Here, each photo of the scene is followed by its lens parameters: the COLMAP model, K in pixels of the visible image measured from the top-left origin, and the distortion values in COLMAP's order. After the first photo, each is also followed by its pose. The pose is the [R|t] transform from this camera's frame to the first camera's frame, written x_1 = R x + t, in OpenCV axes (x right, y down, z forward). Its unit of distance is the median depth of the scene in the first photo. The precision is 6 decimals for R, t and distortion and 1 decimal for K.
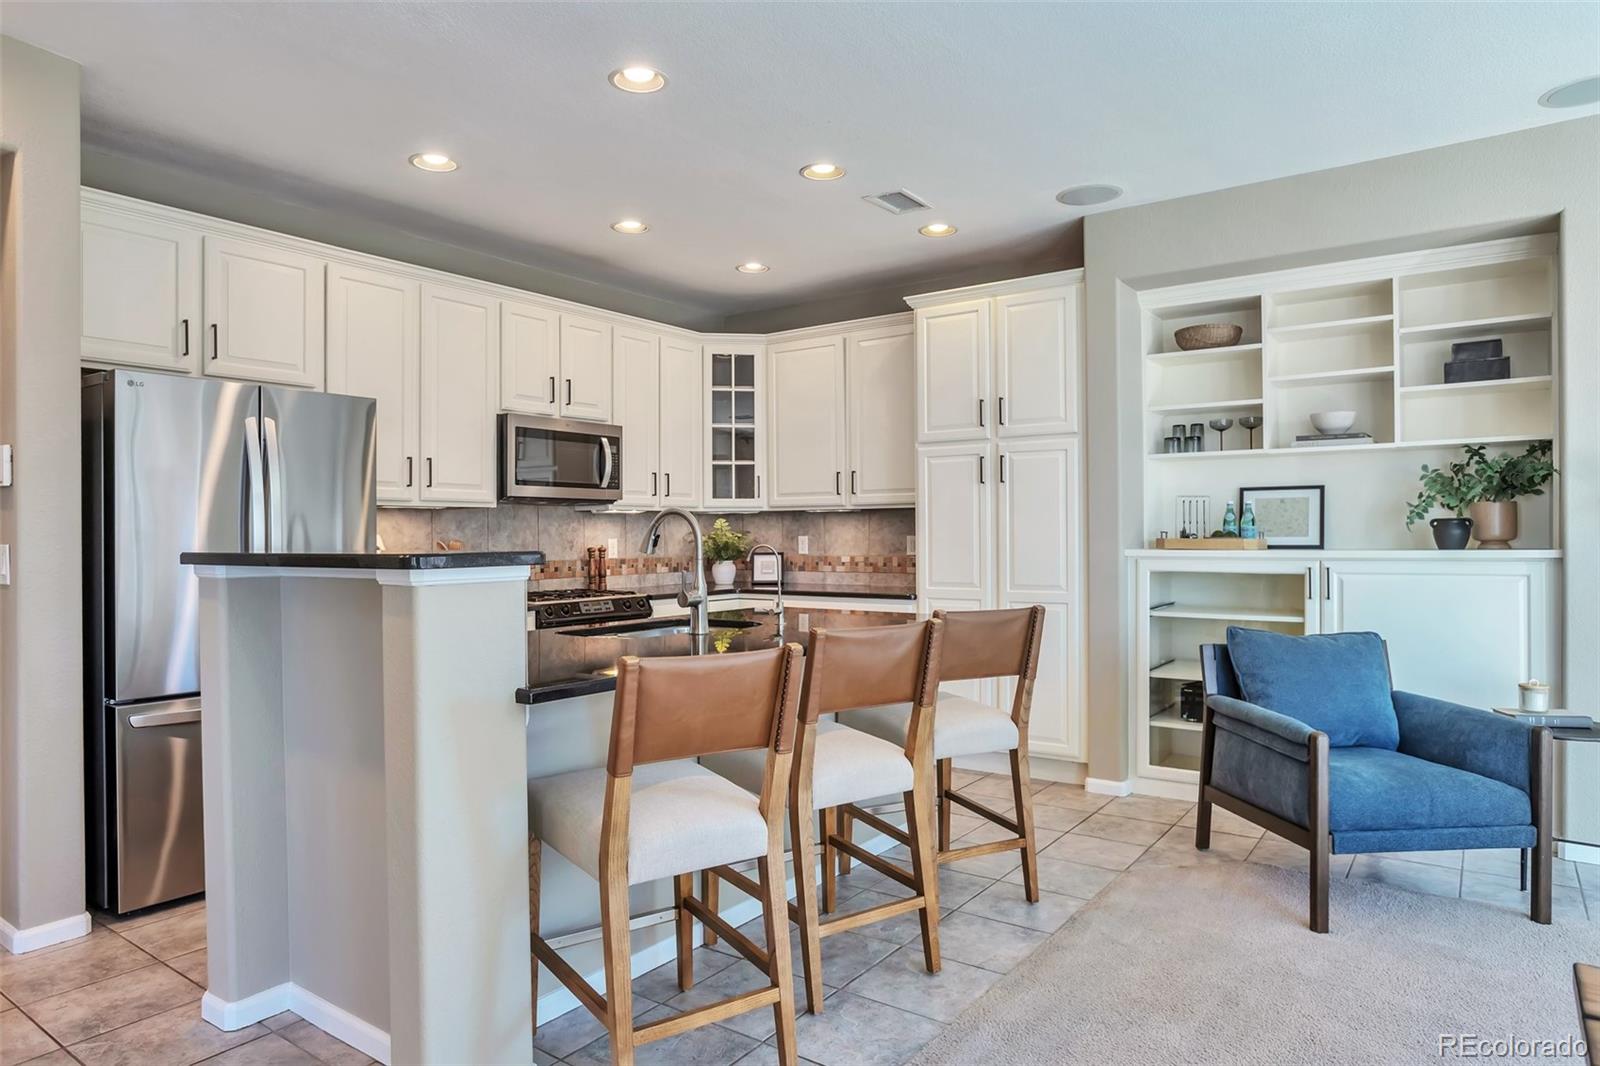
lens RADIAL K [[995.1, 0, 794.1], [0, 995.1, 526.9], [0, 0, 1]] dist [-0.020369, 0.001405]
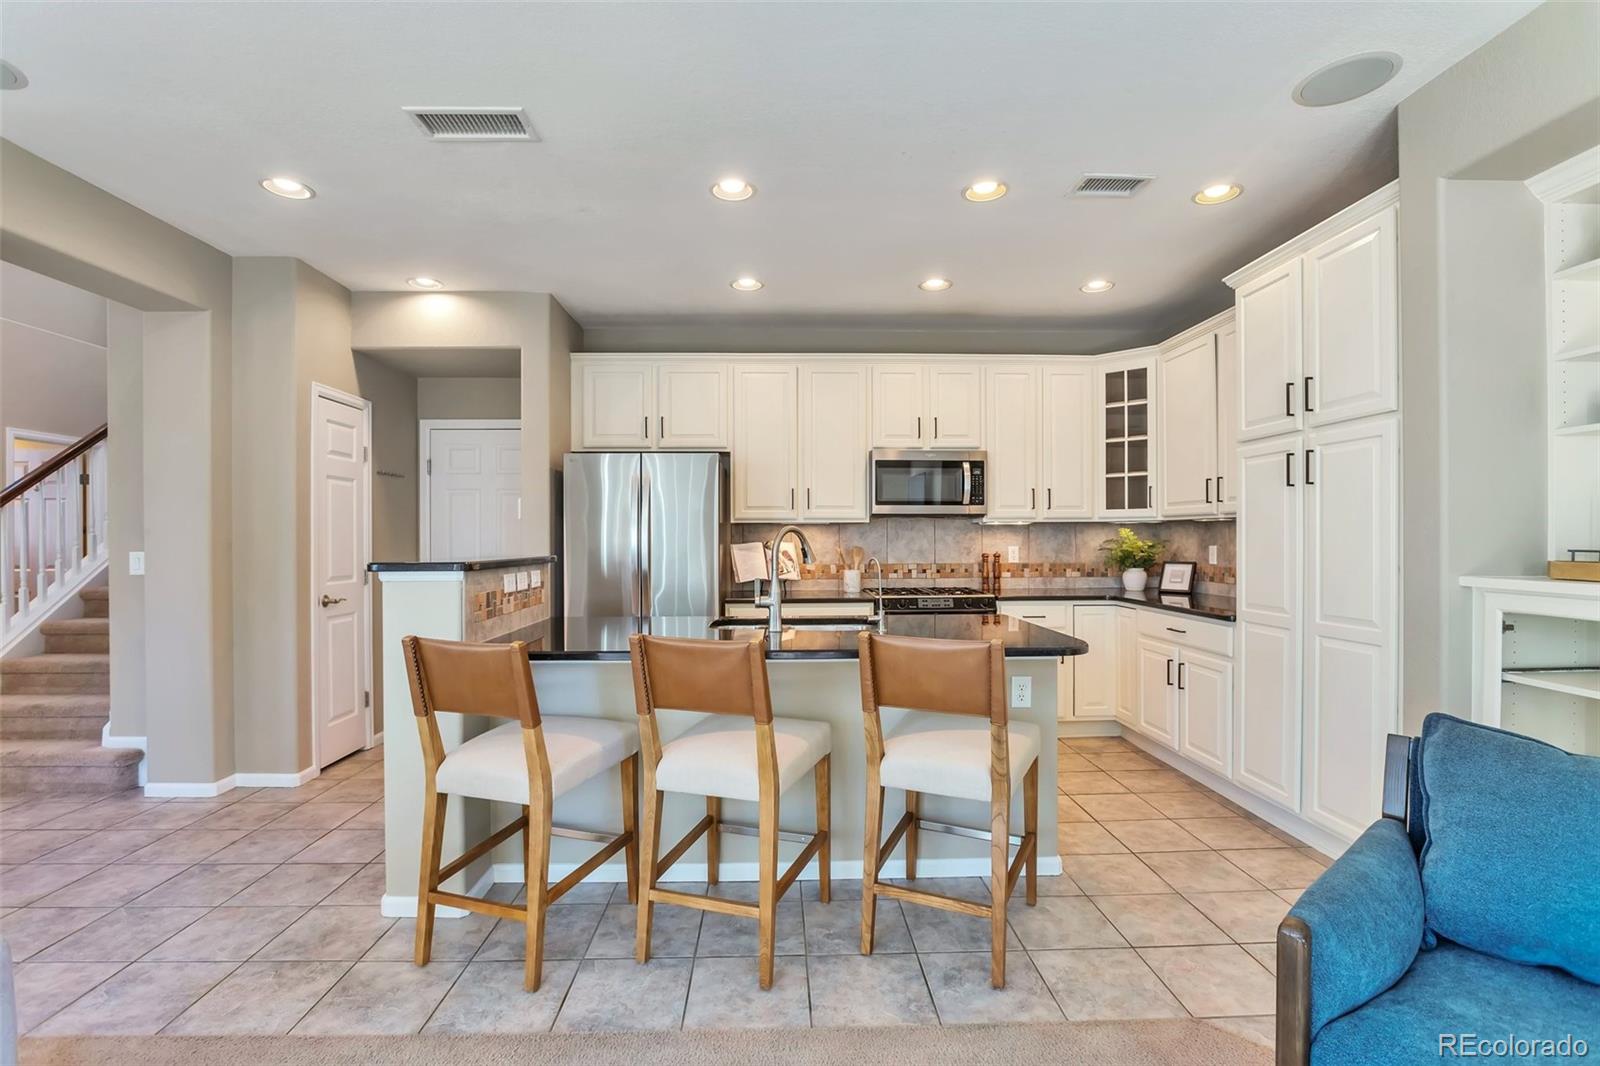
lens RADIAL K [[731.5, 0, 797.2], [0, 731.5, 539.5], [0, 0, 1]] dist [-0.033777, 0.008188]
pose [[0.616861, 0.007493, -0.787036, 0.403505], [0.003802, 0.999915, 0.012500, -0.009273], [0.787063, -0.010704, 0.616780, 0.321486]]
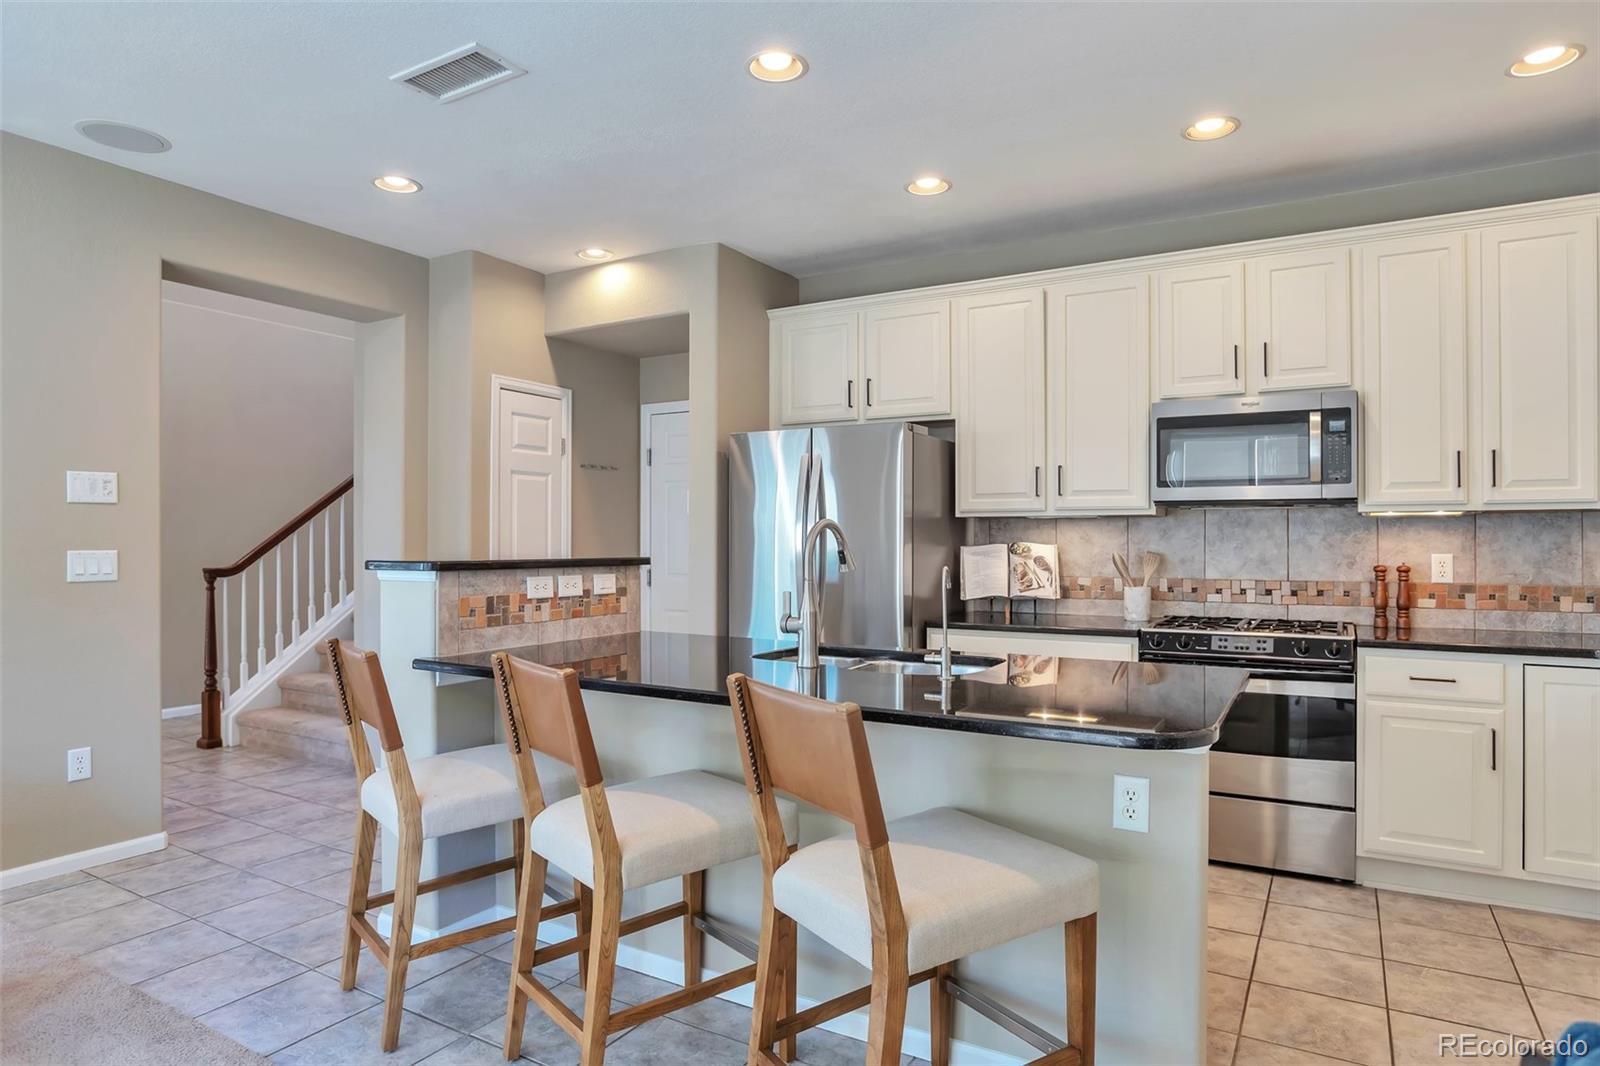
lens RADIAL K [[928.4, 0, 797.2], [0, 928.4, 538.1], [0, 0, 1]] dist [-0.066172, 0.036108]
pose [[0.098833, 0.005878, -0.995087, 0.456264], [0.004807, 0.999968, 0.006384, -0.005483], [0.995092, -0.005414, 0.098802, 0.607645]]
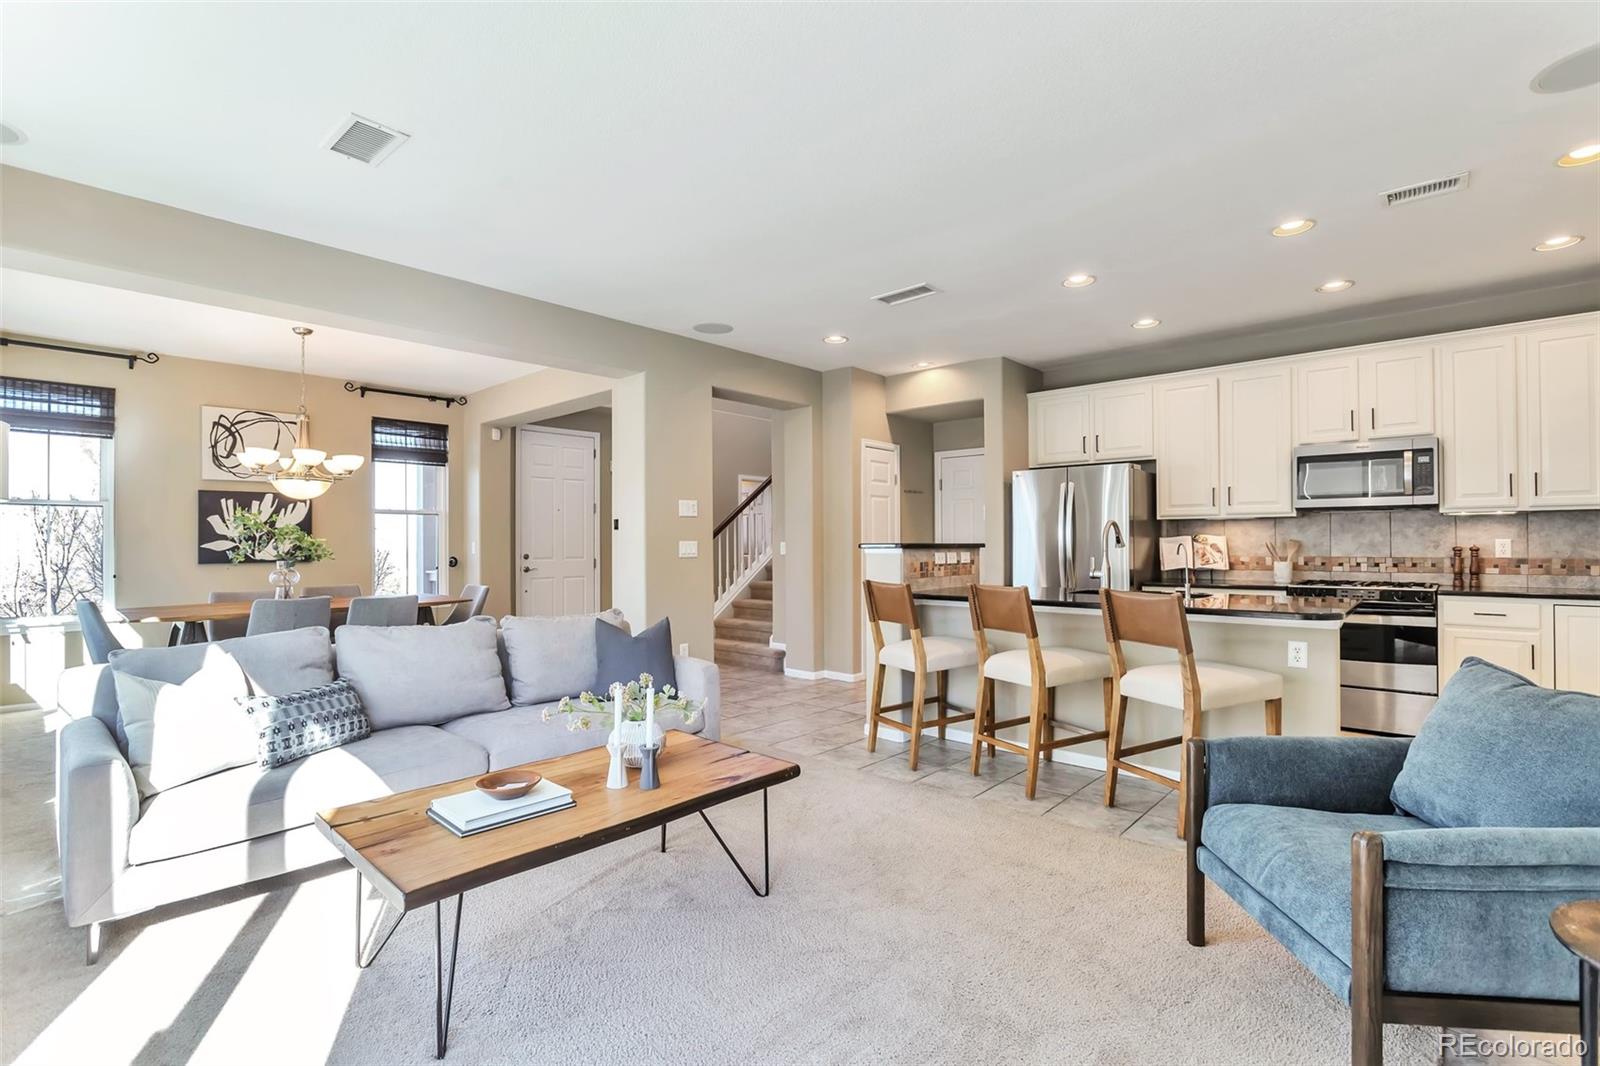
lens RADIAL K [[731.5, 0, 797.2], [0, 731.5, 539.5], [0, 0, 1]] dist [-0.033777, 0.008188]
pose [[-0.110632, 0.002642, -0.993858, 0.765977], [0.011408, 0.999934, 0.001388, 0.003687], [0.993796, -0.011185, -0.110655, 0.417436]]
